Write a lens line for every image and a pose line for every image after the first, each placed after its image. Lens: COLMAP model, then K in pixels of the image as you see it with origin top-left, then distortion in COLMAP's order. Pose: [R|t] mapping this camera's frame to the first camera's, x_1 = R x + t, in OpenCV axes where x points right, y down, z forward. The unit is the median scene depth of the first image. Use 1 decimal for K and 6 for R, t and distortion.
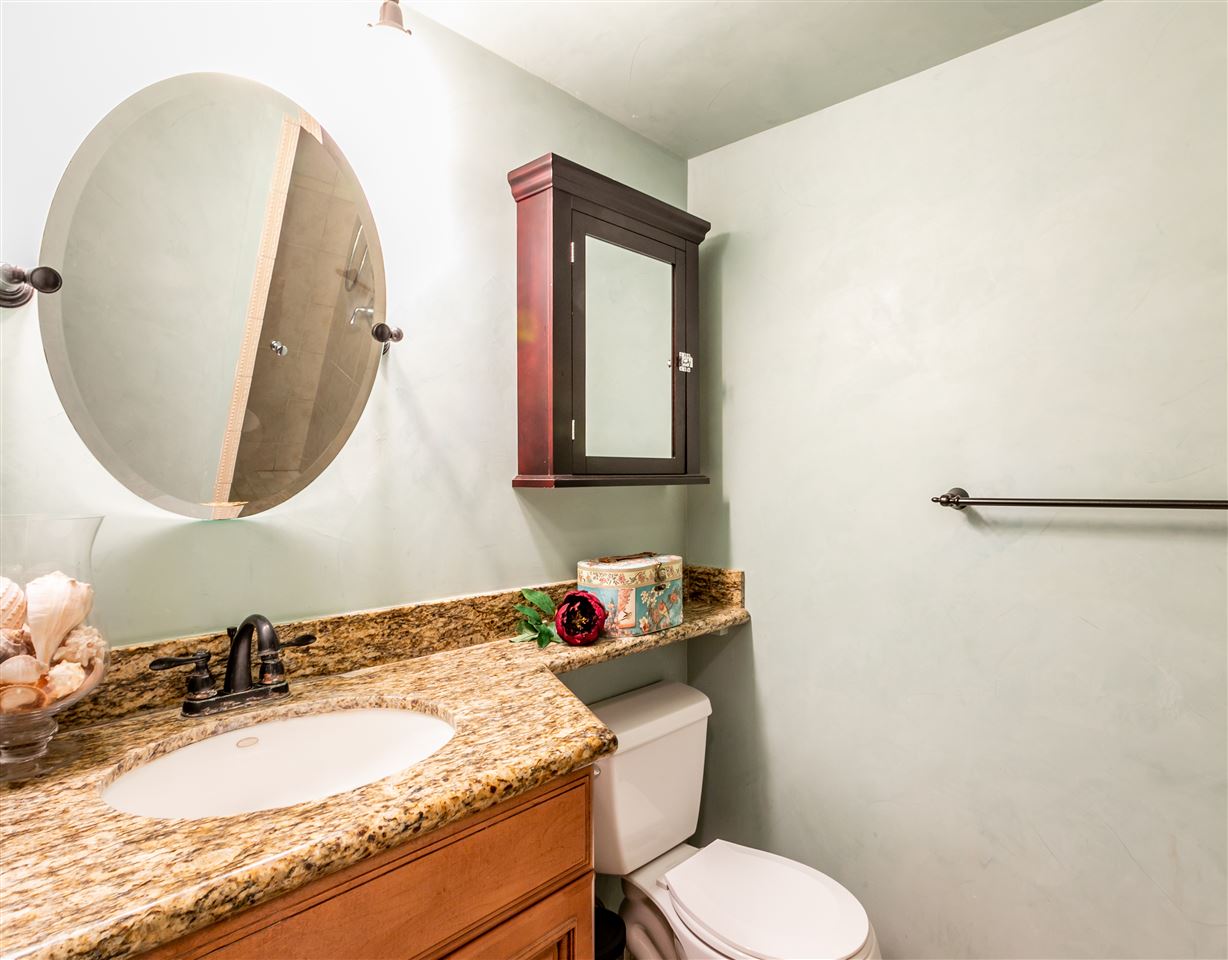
lens RADIAL K [[698.2, 0, 602.3], [0, 698.2, 475.8], [0, 0, 1]] dist [-0.006511, 0.006936]
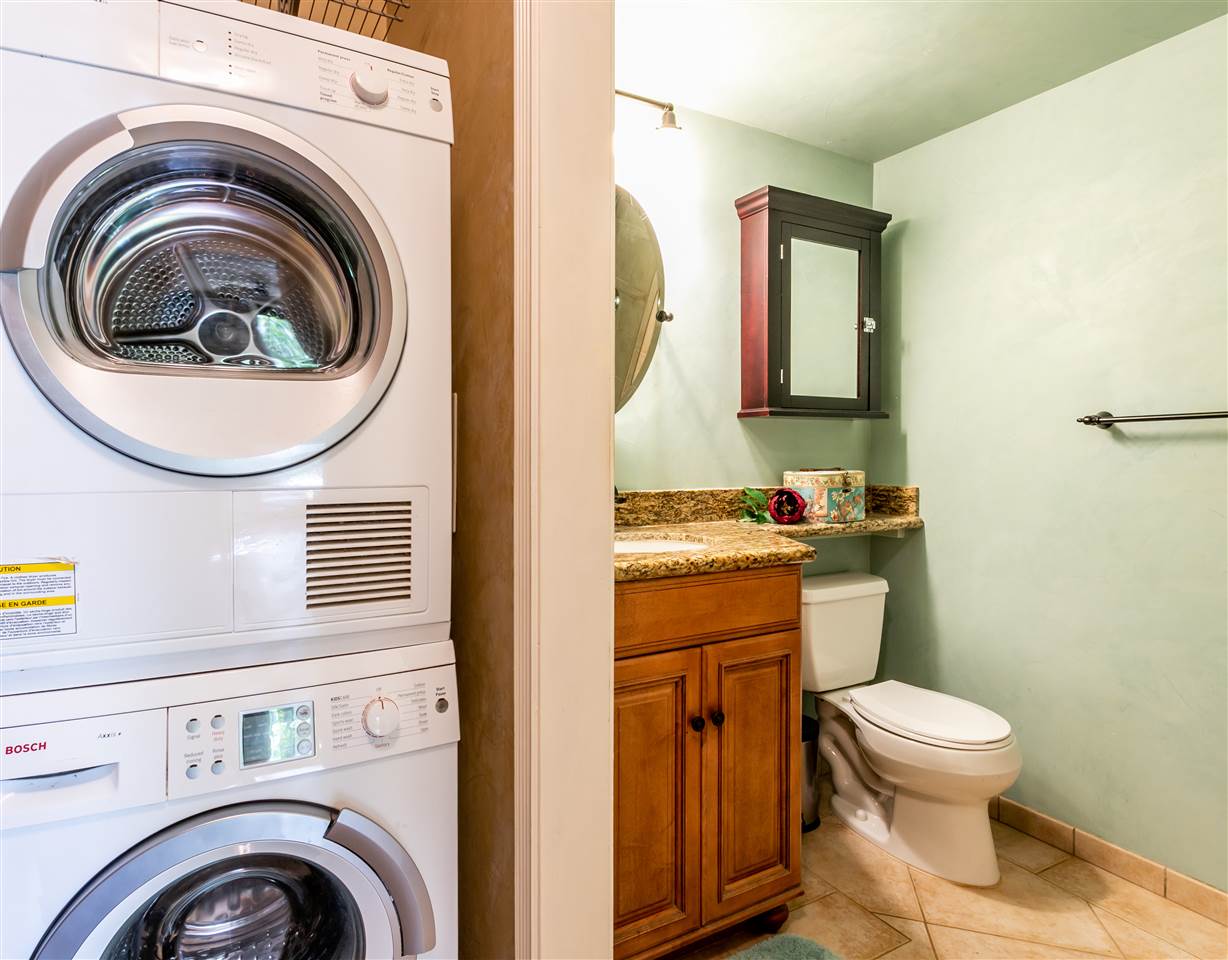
lens RADIAL K [[684.4, 0, 565.1], [0, 684.4, 466.1], [0, 0, 1]] dist [0.004610, 0.003490]
pose [[0.951432, 0.004210, -0.307831, -0.032231], [0.001892, 0.999808, 0.019521, 0.092349], [0.307854, -0.019155, 0.951241, -0.489965]]
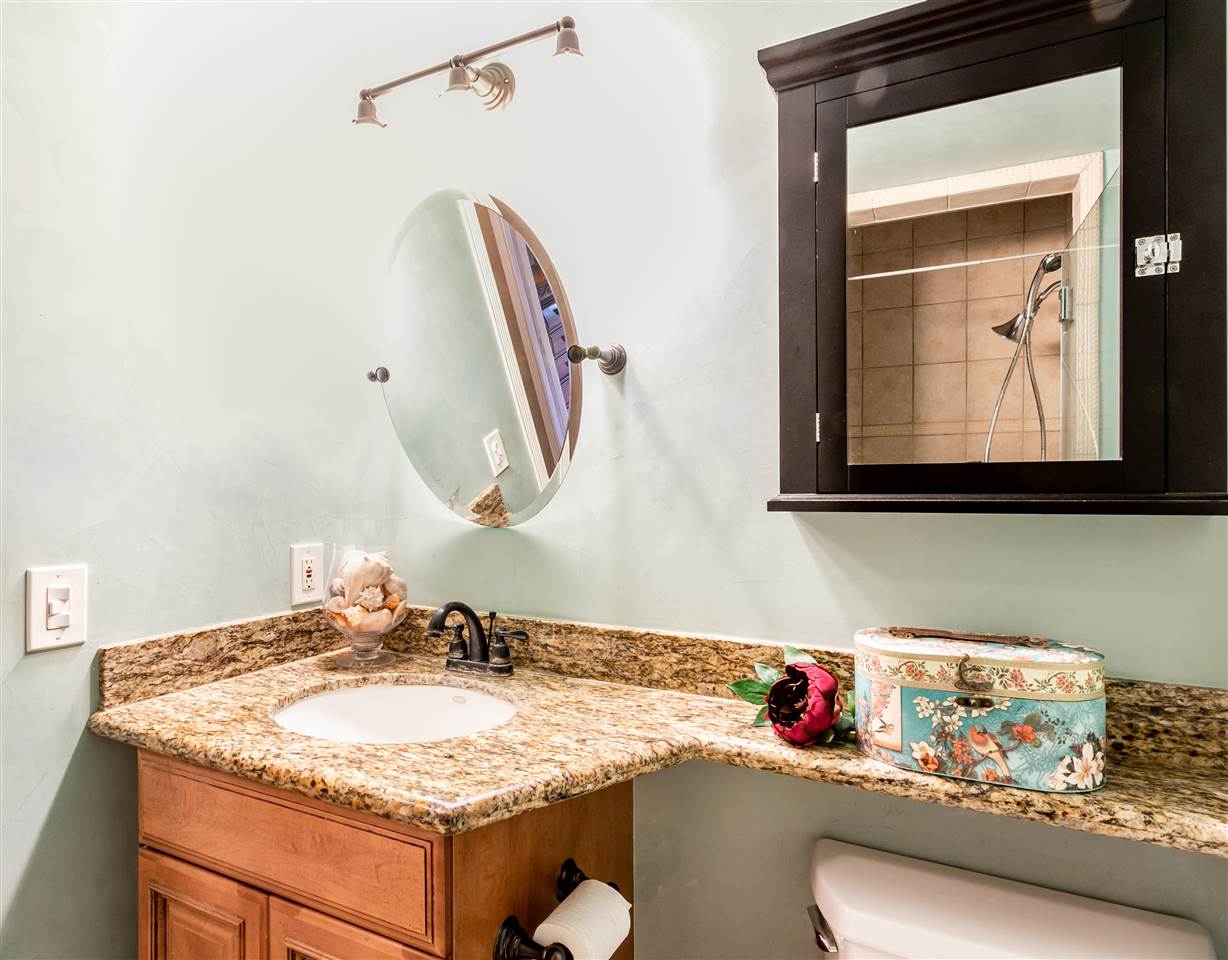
lens RADIAL K [[698.2, 0, 606.9], [0, 698.2, 490.3], [0, 0, 1]] dist [-0.006511, 0.006936]
pose [[0.290614, 0.003232, -0.956835, 0.564477], [0.001205, 0.999992, 0.003744, -0.007456], [0.956840, -0.002241, 0.290608, 0.621078]]
